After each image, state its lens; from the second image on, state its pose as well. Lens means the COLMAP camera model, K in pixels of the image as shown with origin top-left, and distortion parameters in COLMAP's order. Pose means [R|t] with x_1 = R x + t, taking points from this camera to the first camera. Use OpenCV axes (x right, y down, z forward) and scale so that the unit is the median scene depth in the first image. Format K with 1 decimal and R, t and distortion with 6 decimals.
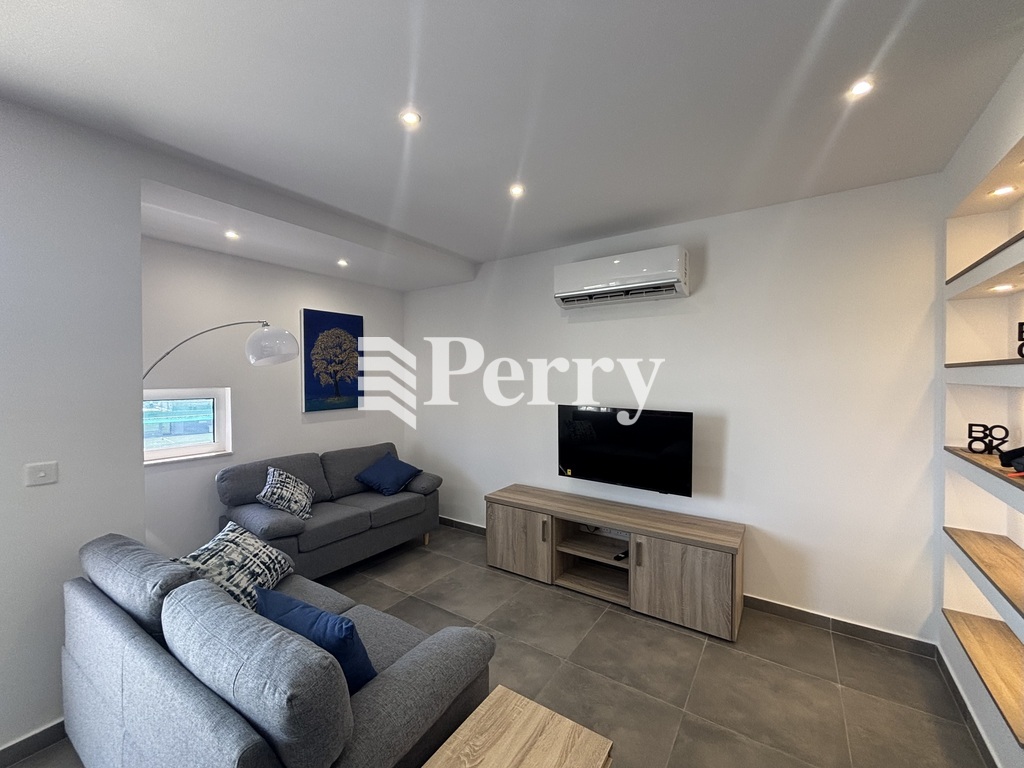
lens RADIAL K [[415.1, 0, 514.8], [0, 415.1, 379.1], [0, 0, 1]] dist [0.015612, -0.000045]
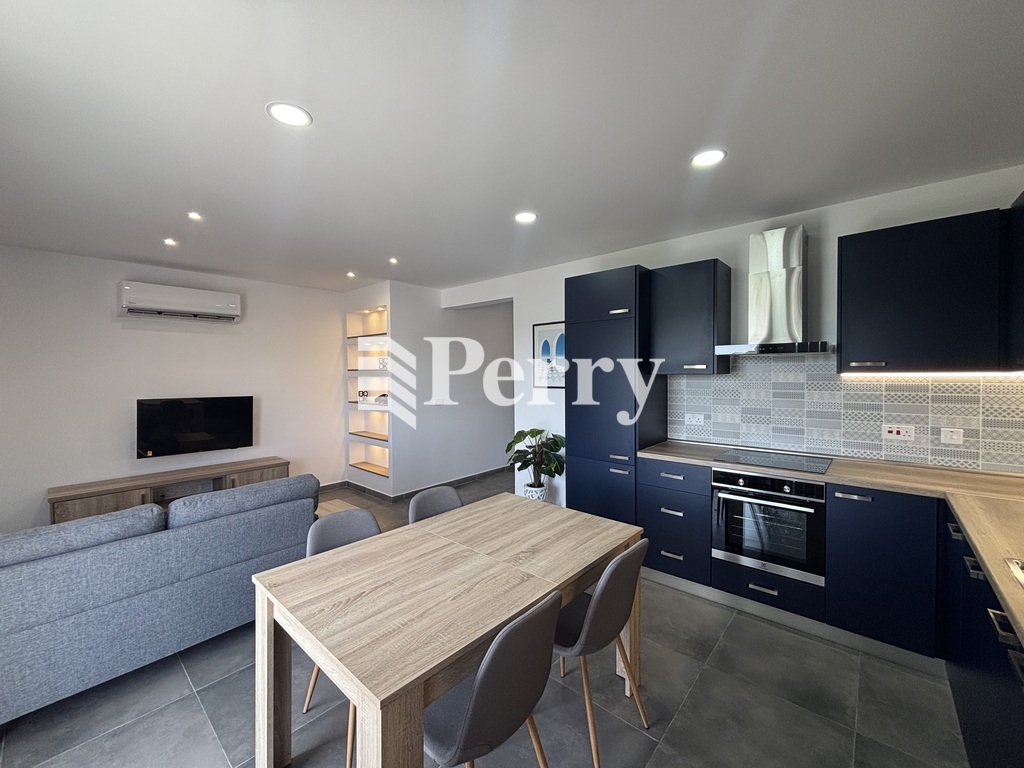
lens RADIAL K [[413.5, 0, 510.0], [0, 413.5, 382.1], [0, 0, 1]] dist [0.002382, 0.000132]
pose [[0.135154, -0.022189, 0.990576, -0.920575], [0.011613, 0.999716, 0.020809, -0.000626], [-0.990757, 0.008691, 0.135373, -0.221296]]
